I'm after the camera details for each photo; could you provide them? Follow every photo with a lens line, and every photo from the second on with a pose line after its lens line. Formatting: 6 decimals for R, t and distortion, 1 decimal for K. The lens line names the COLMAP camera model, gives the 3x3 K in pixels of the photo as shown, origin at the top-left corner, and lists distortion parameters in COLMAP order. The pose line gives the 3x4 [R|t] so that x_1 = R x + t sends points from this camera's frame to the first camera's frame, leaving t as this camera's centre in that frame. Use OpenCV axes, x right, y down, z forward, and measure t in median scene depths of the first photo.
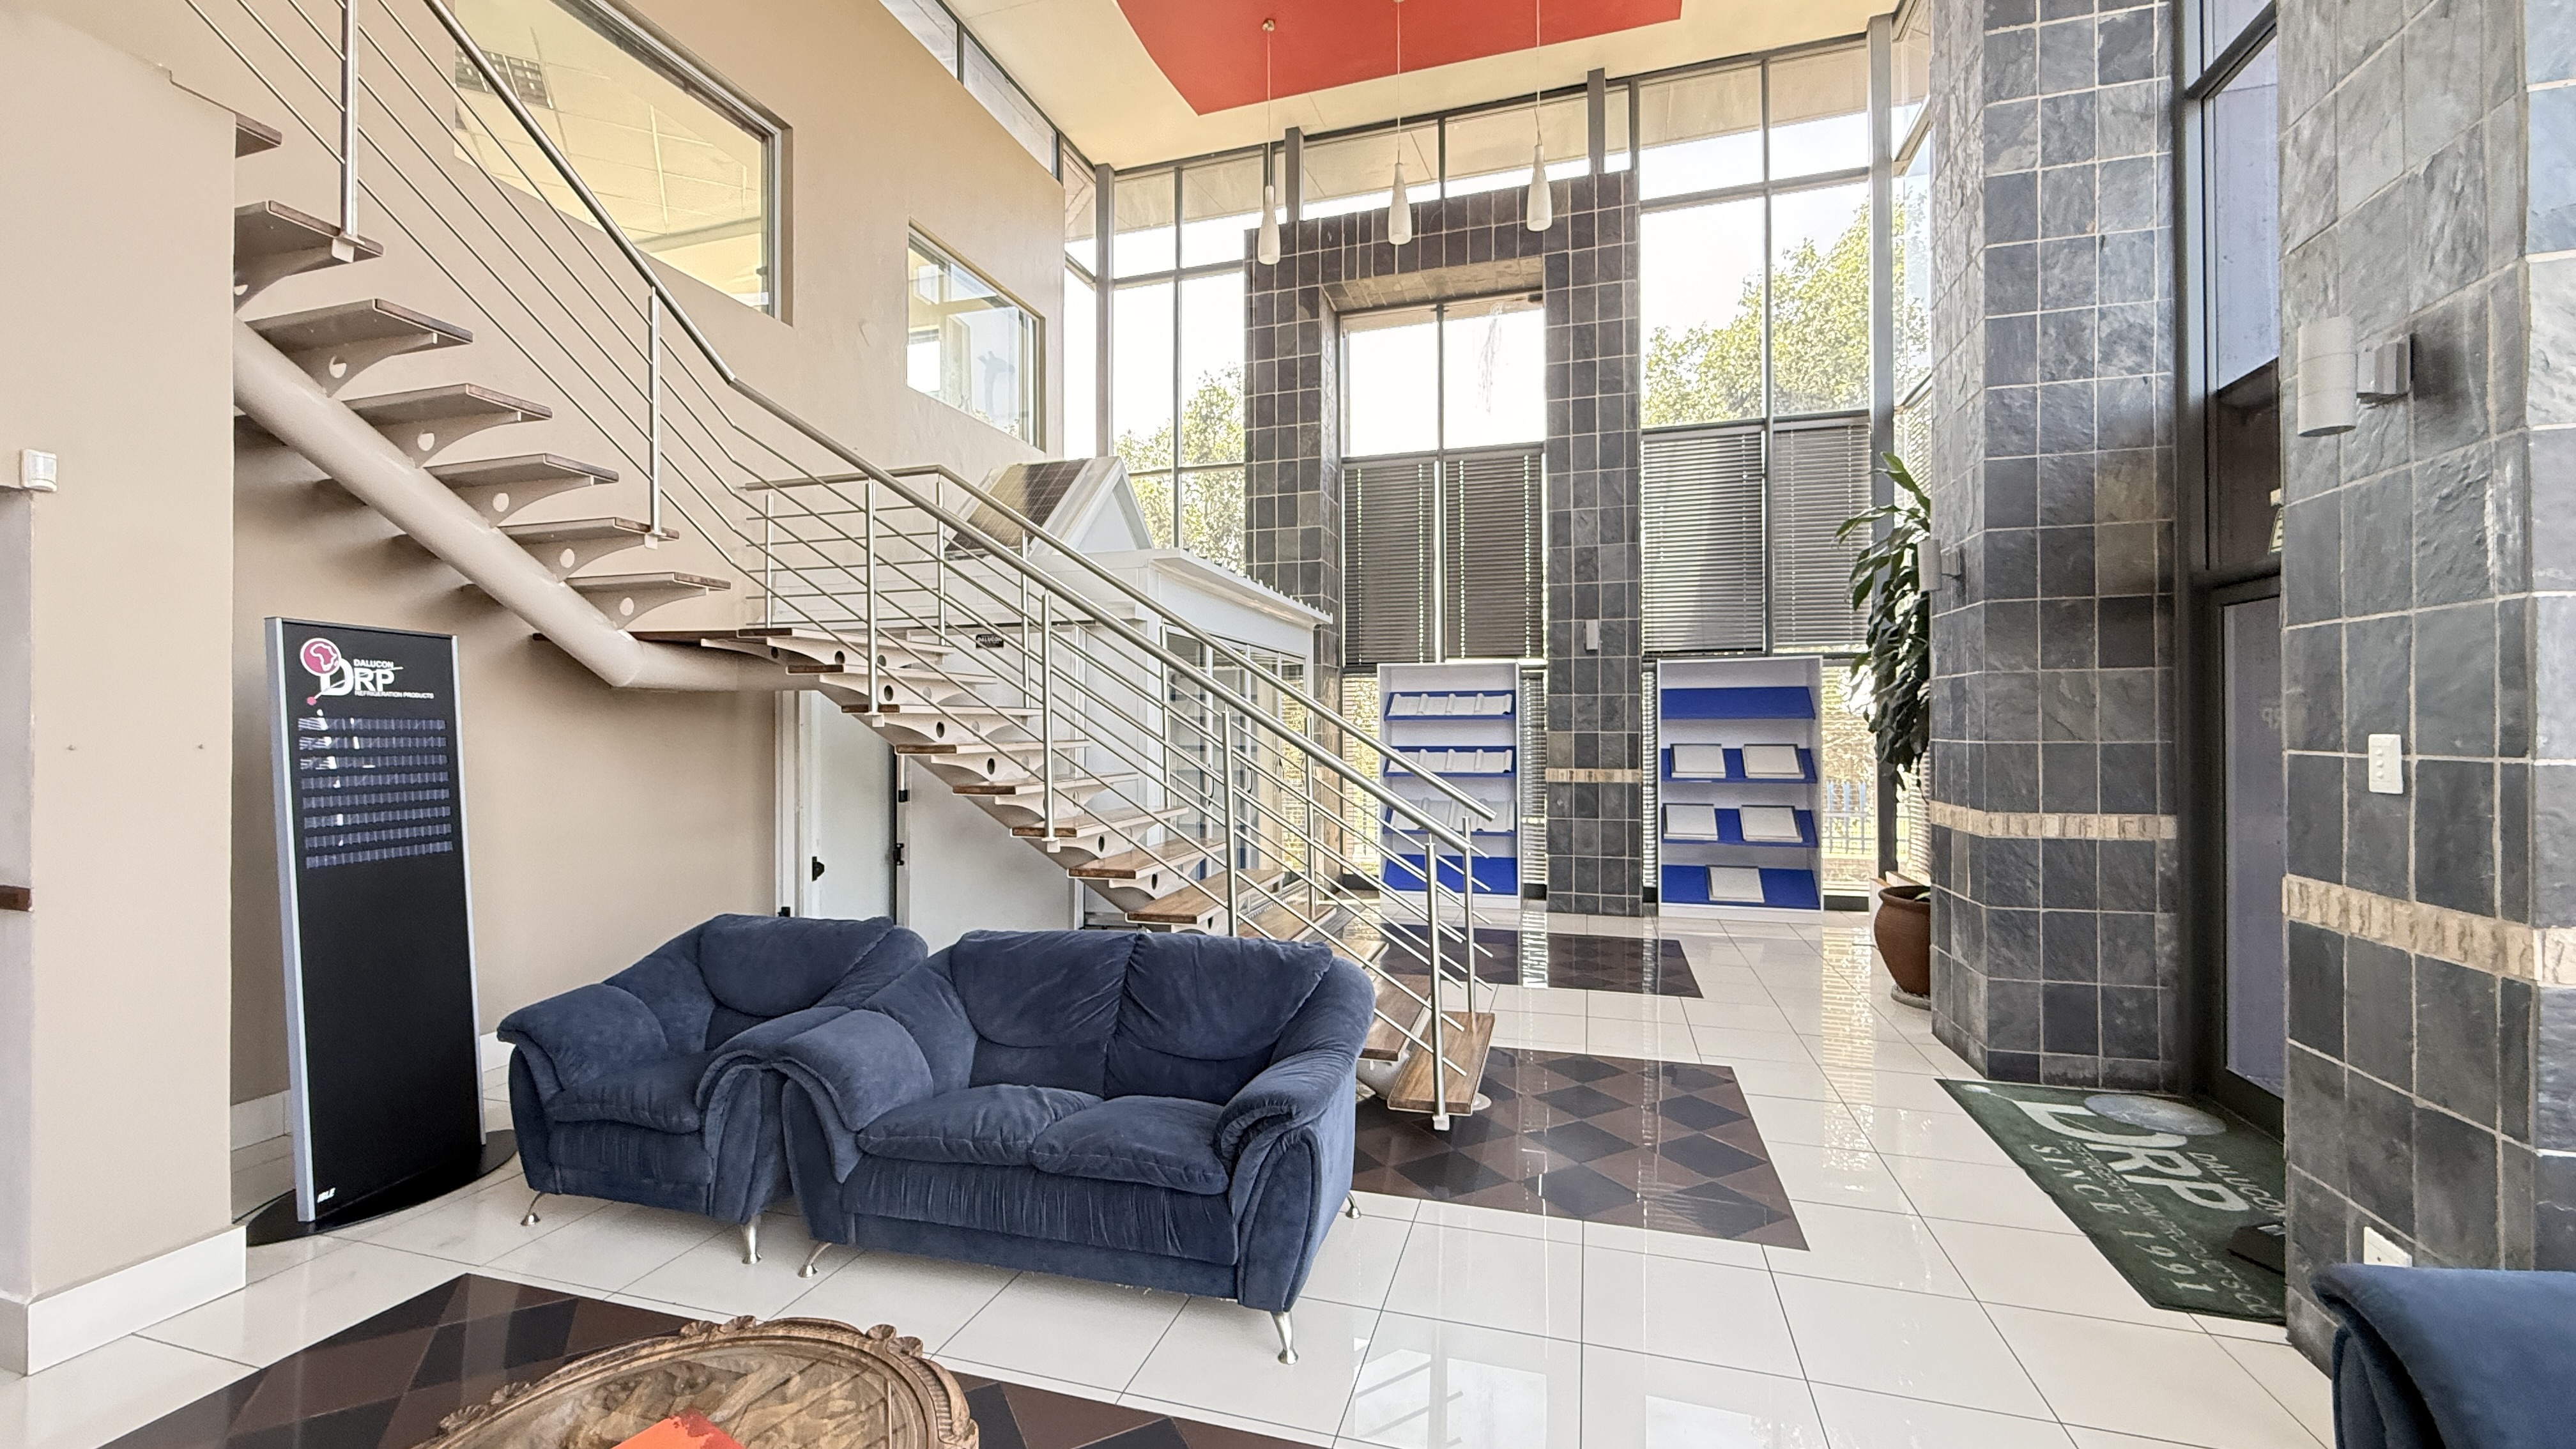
lens RADIAL K [[1021.9, 0, 1284.0], [0, 1021.9, 729.8], [0, 0, 1]] dist [-0.002753, 0.000778]
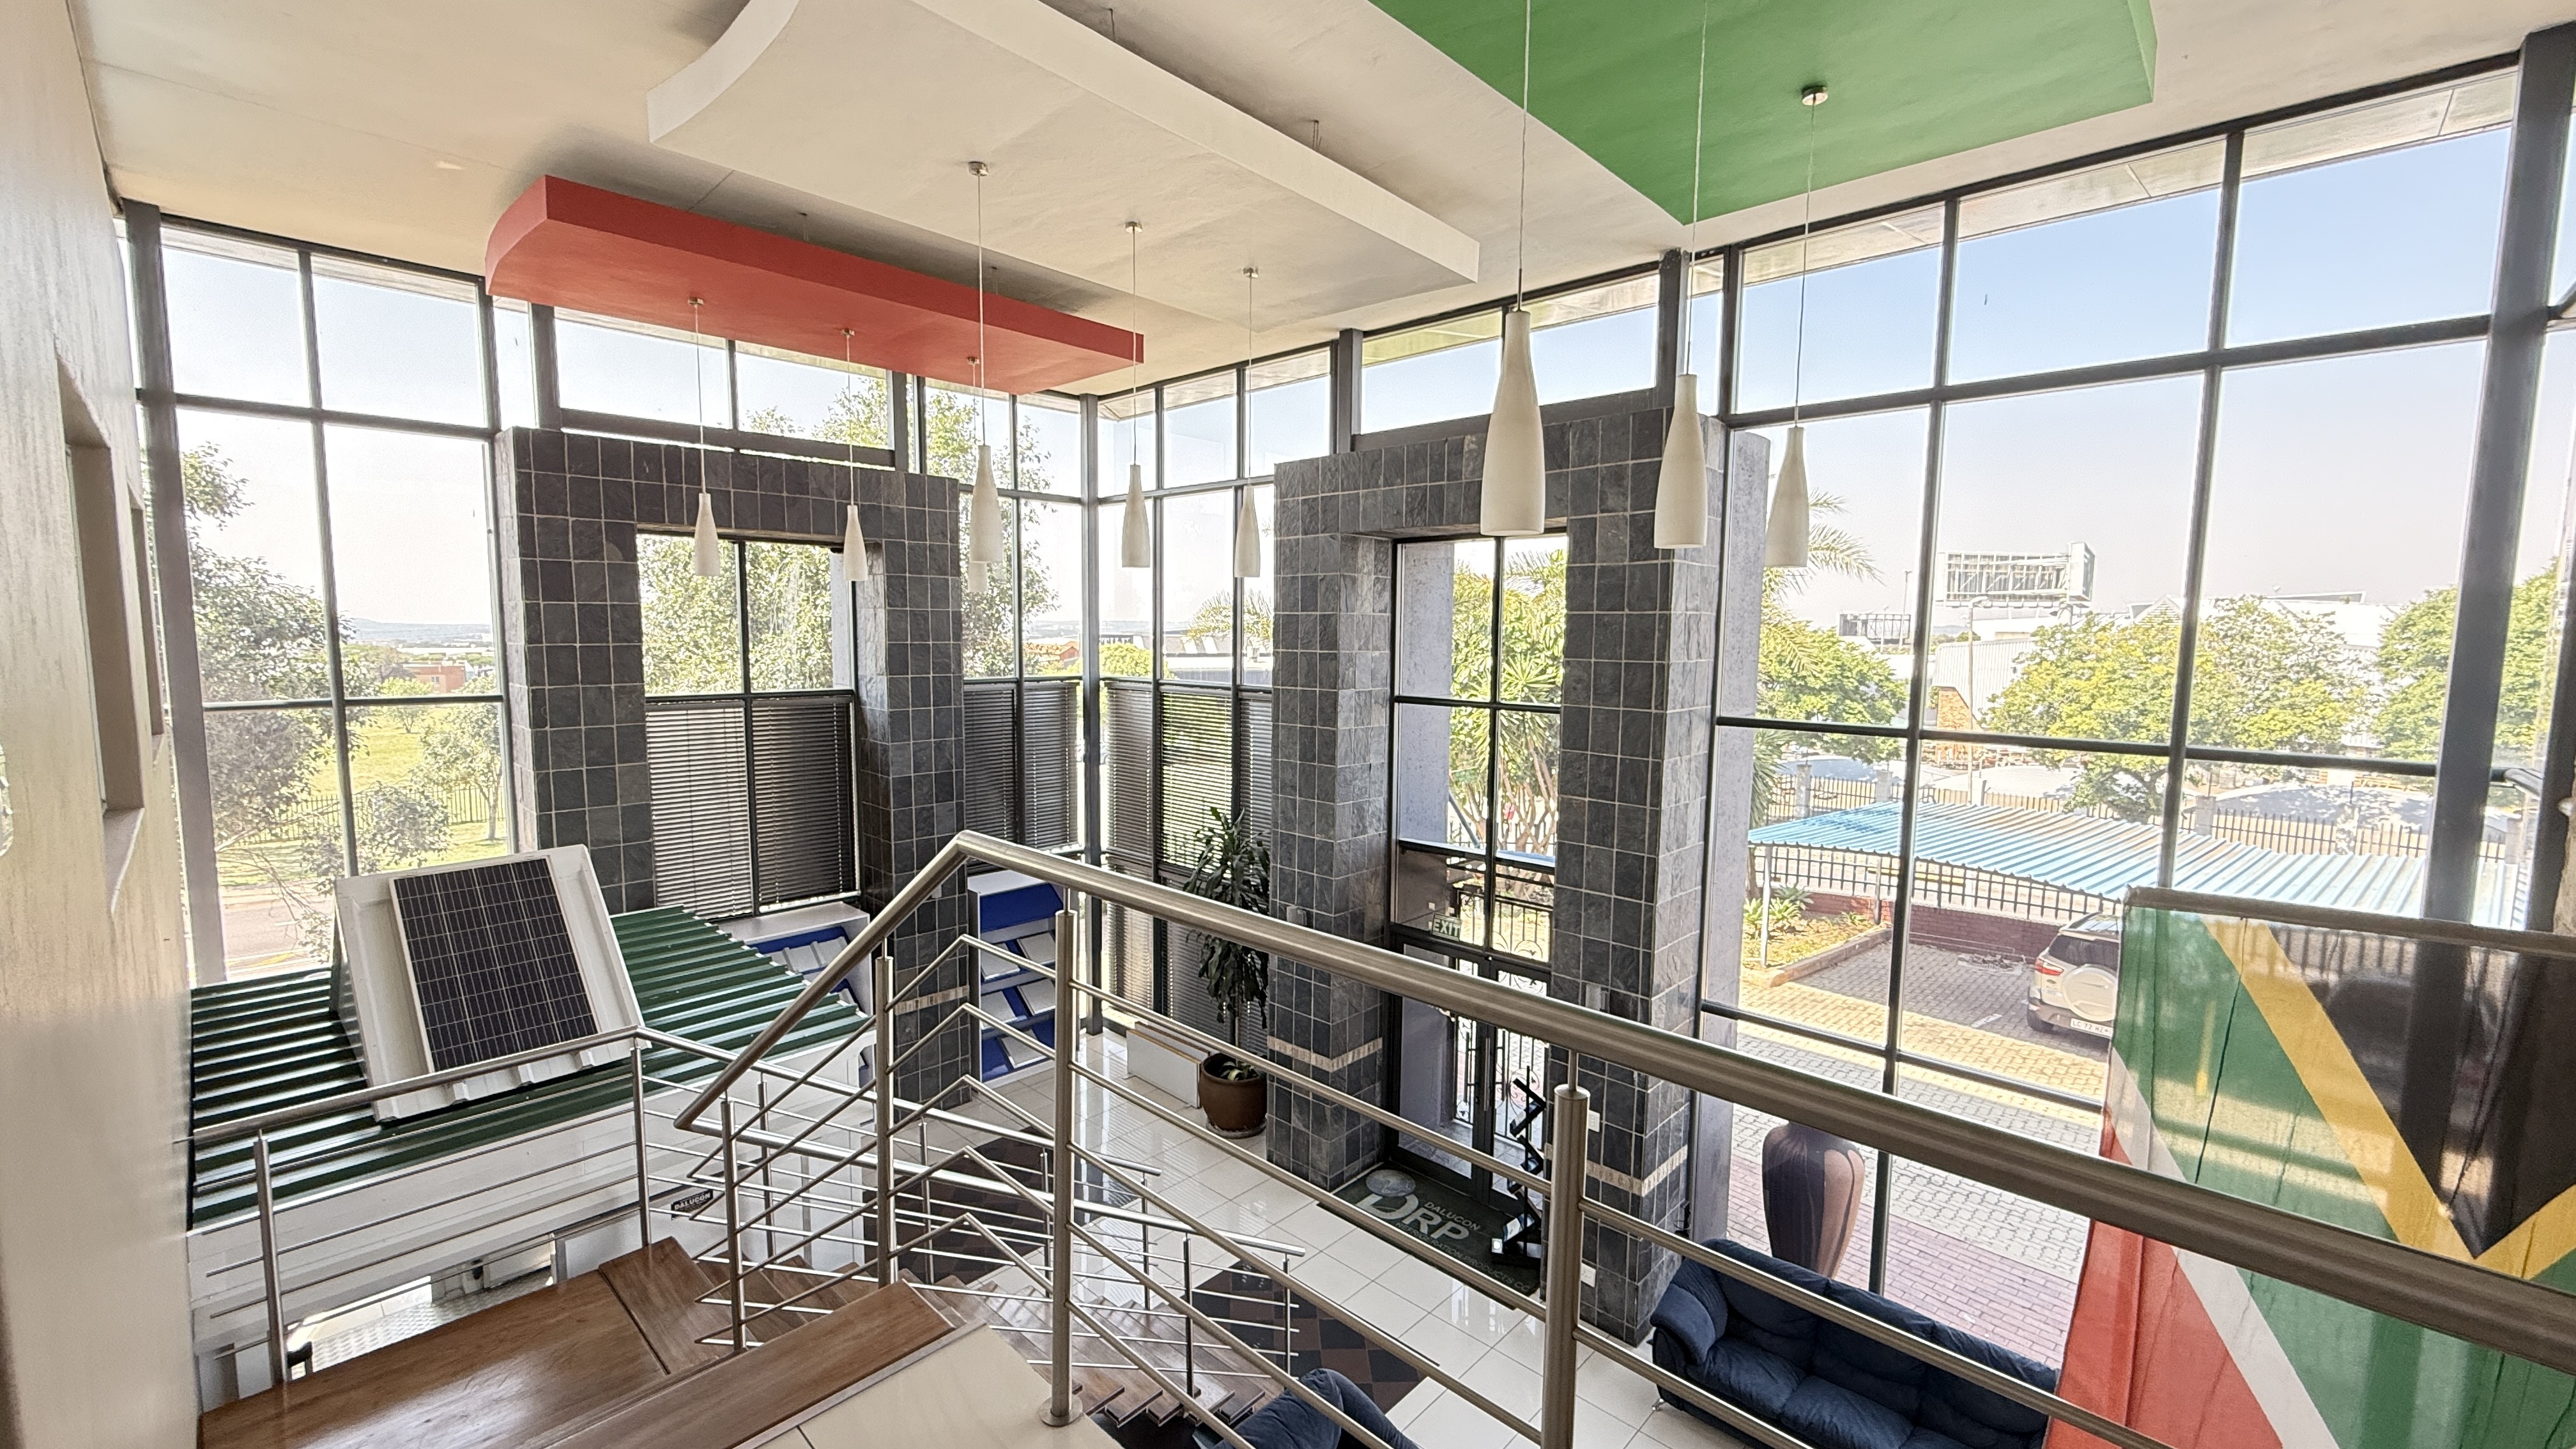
lens RADIAL K [[1021.9, 0, 1282.2], [0, 1021.9, 722.5], [0, 0, 1]] dist [-0.002753, 0.000778]
pose [[0.451773, -0.074569, 0.889011, -0.543779], [-0.012042, 0.995900, 0.089654, -0.387696], [-0.892052, -0.051208, 0.449023, 0.136649]]
